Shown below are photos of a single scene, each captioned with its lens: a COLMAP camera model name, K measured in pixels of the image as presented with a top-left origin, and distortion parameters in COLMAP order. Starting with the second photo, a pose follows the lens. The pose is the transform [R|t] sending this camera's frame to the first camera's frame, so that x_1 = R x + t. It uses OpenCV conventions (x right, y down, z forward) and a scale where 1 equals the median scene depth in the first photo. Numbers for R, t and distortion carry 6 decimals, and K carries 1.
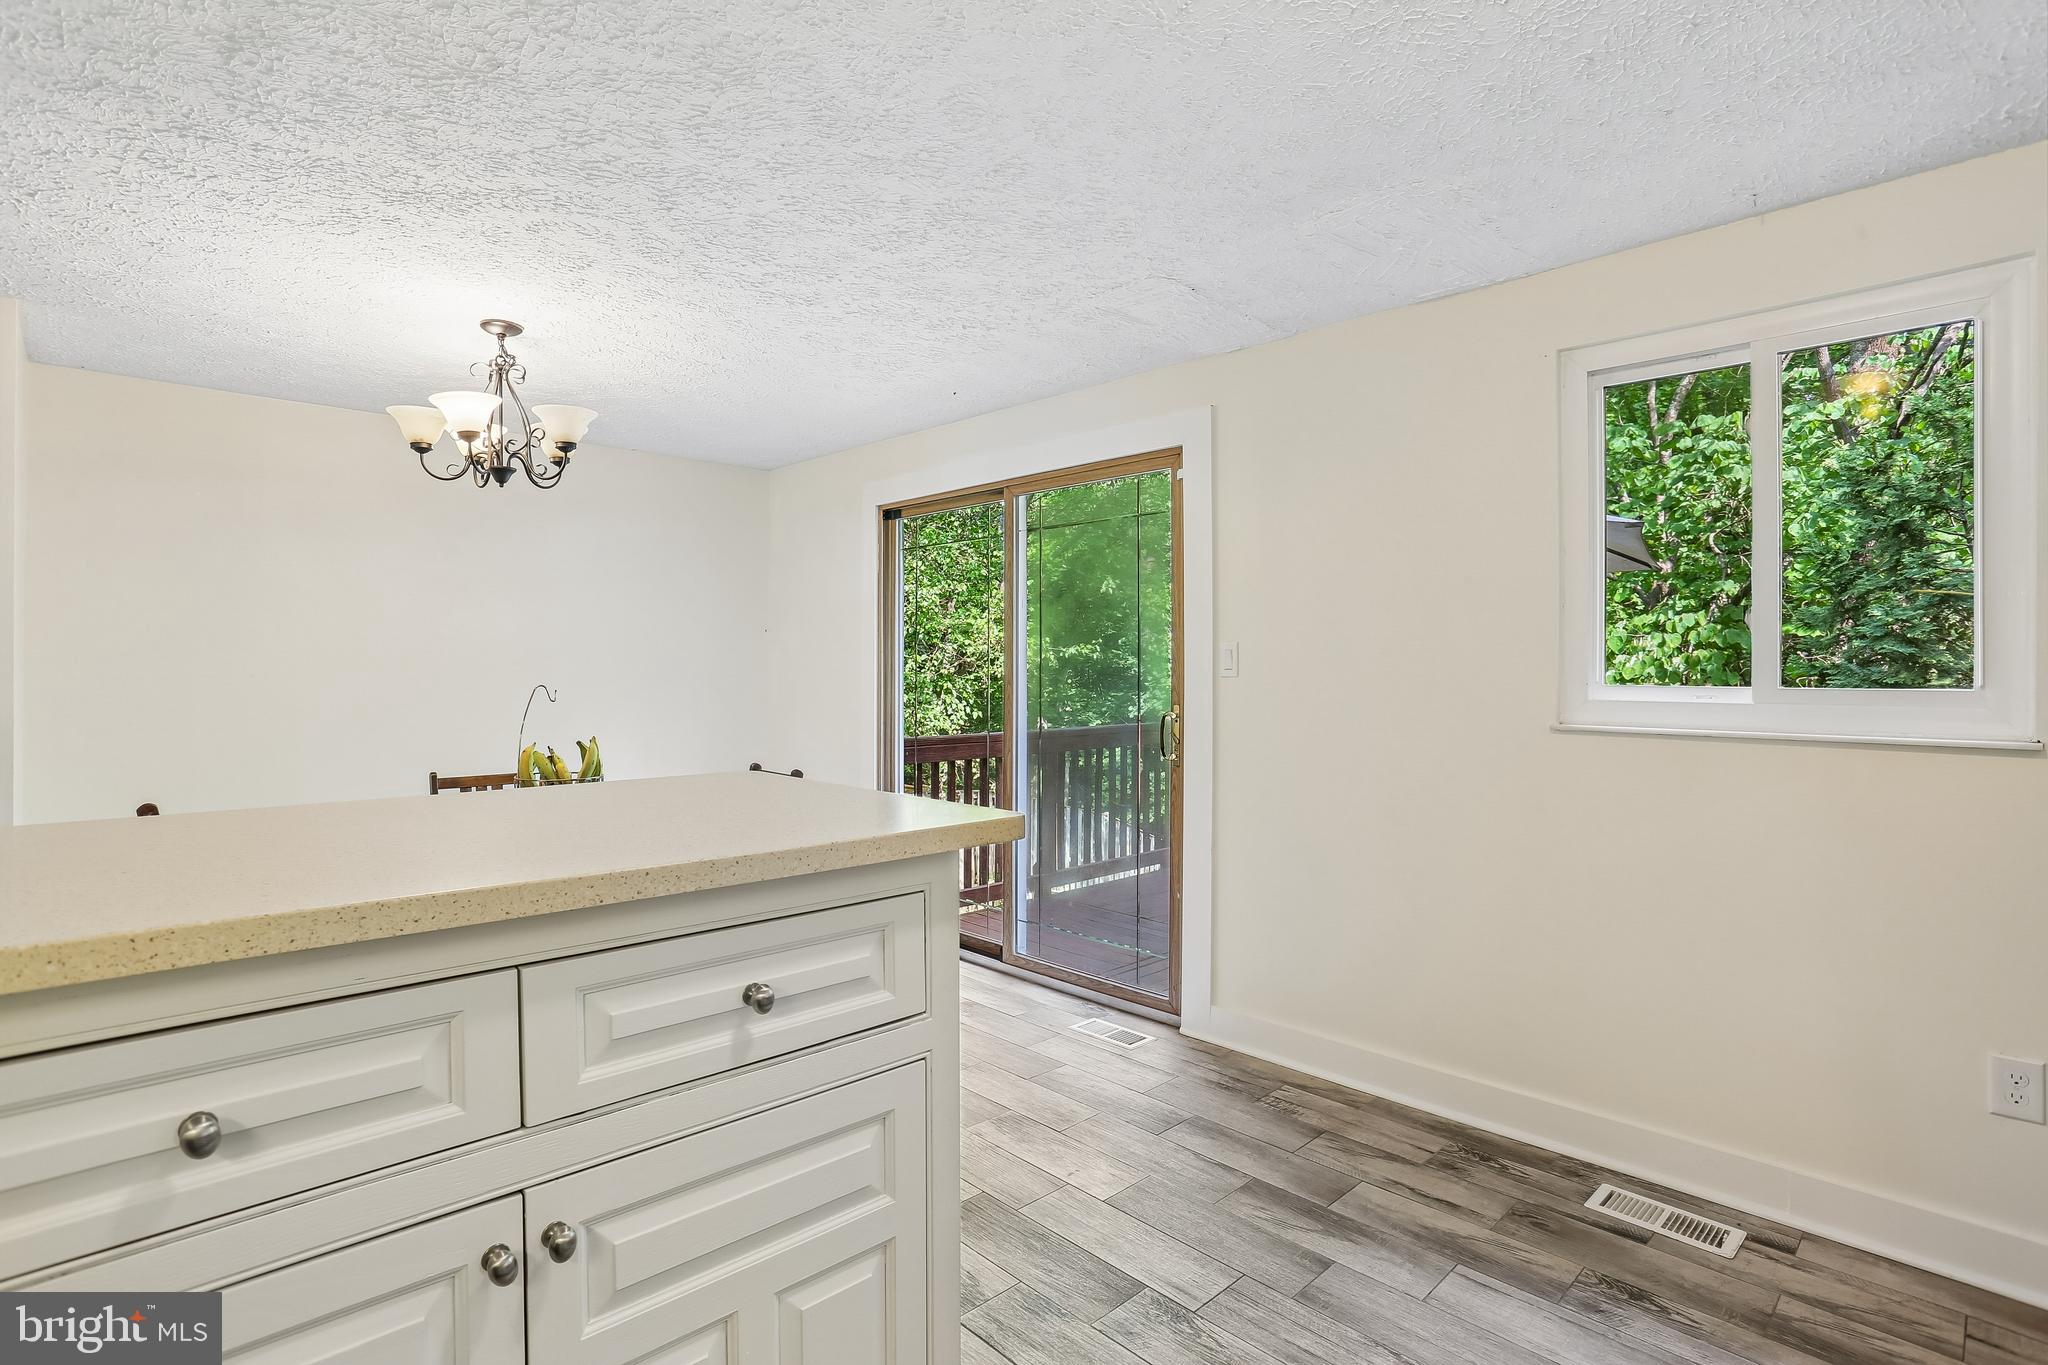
lens RADIAL K [[1000.3, 0, 1001.2], [0, 1000.3, 674.6], [0, 0, 1]] dist [-0.057953, 0.017559]
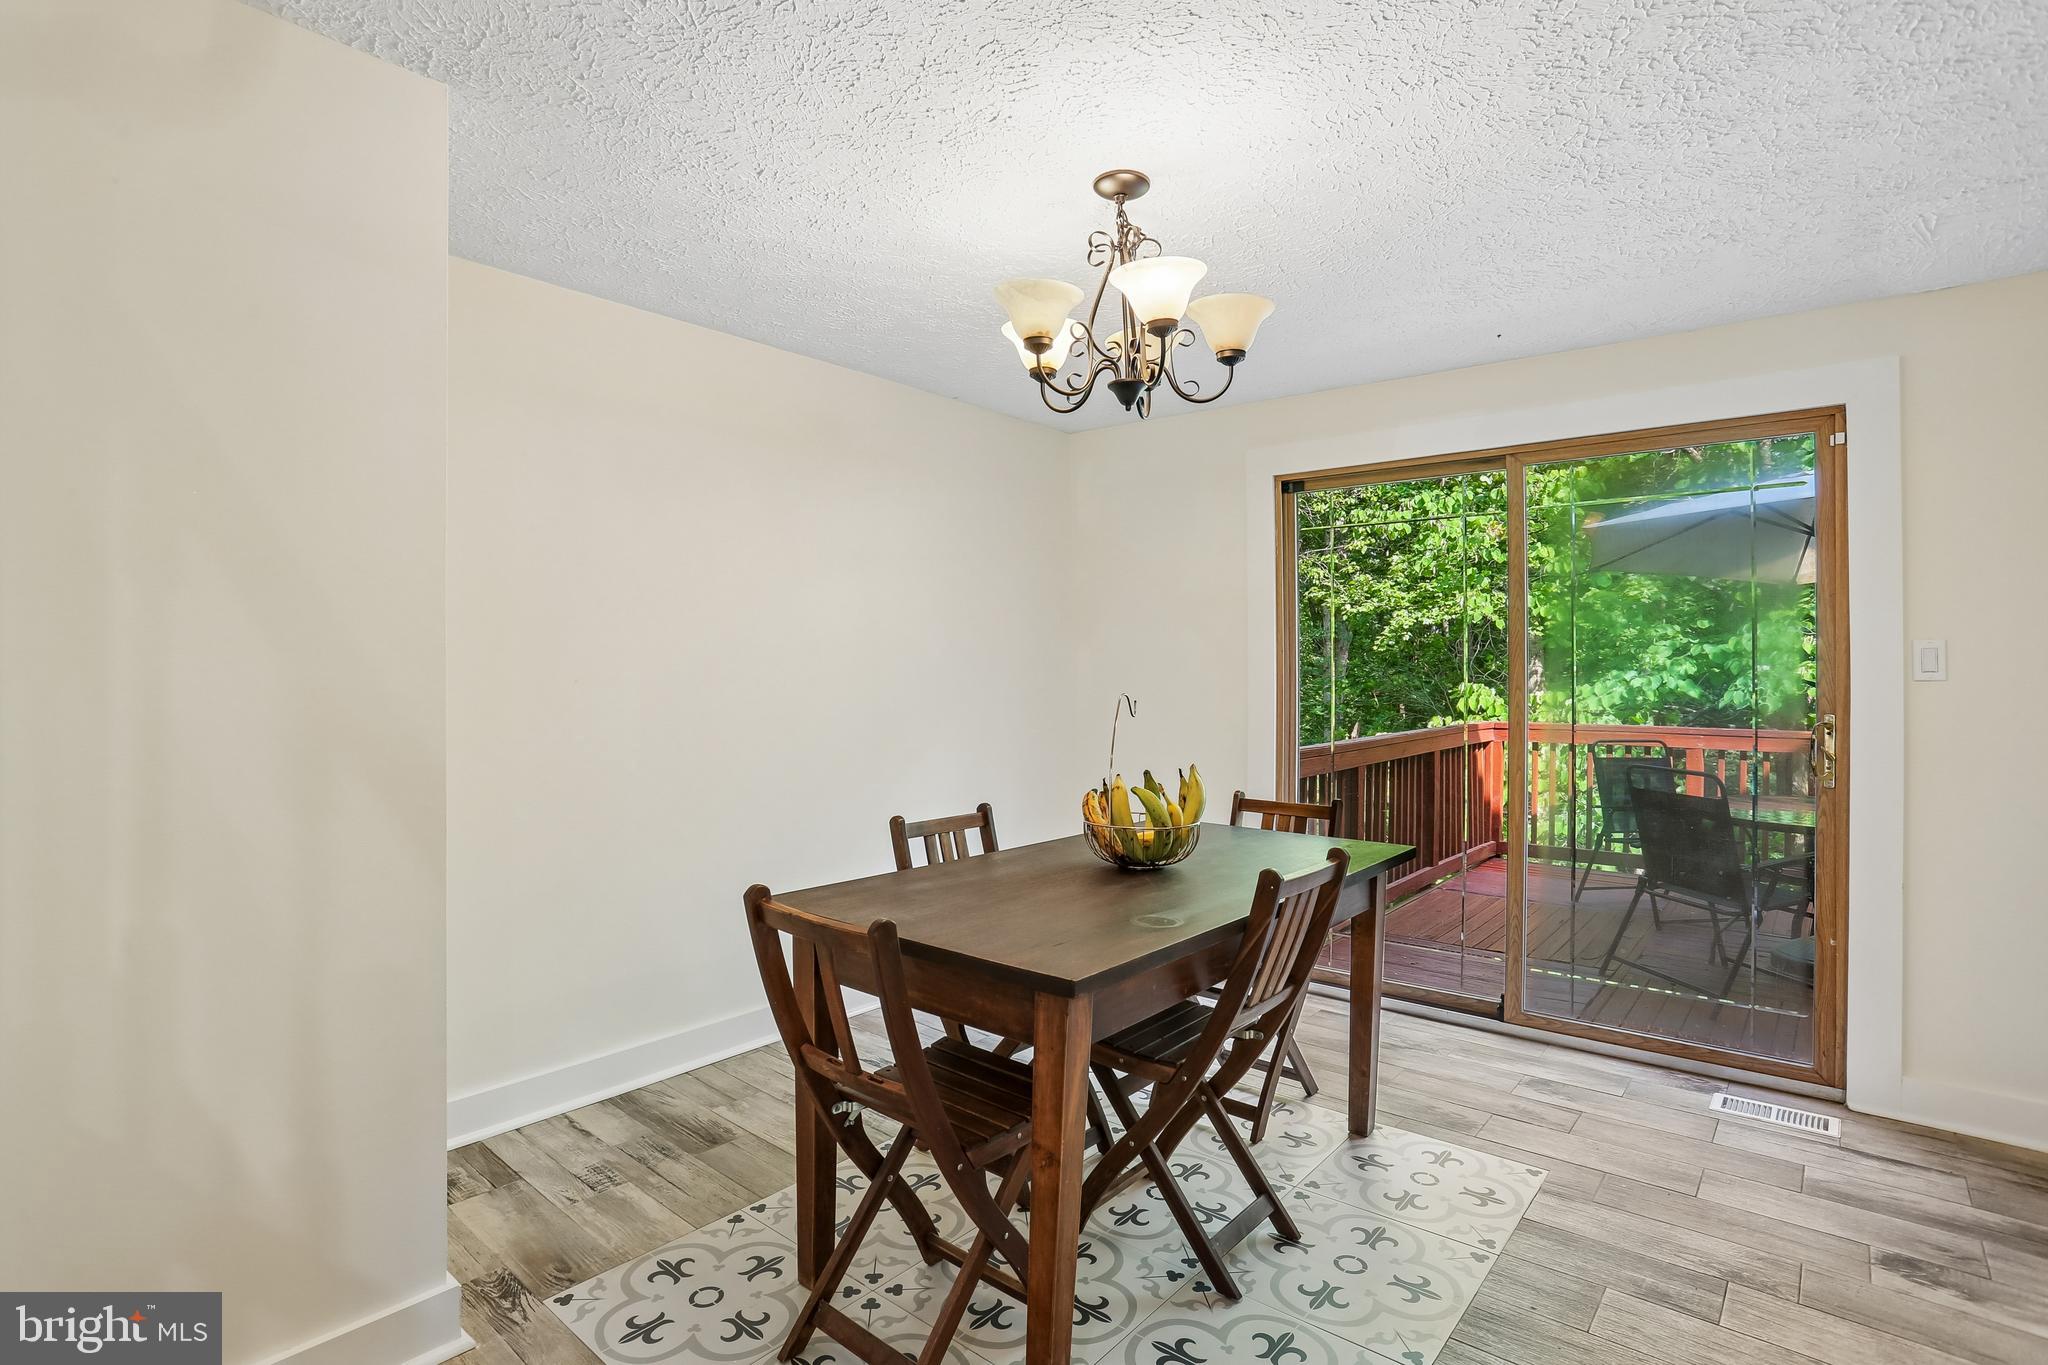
lens RADIAL K [[1000.3, 0, 1030.8], [0, 1000.3, 667.8], [0, 0, 1]] dist [-0.057953, 0.017559]
pose [[0.992817, 0.002262, 0.119625, -0.592440], [-0.001155, 0.999956, -0.009325, -0.000305], [-0.119641, 0.009120, 0.992775, 0.276145]]
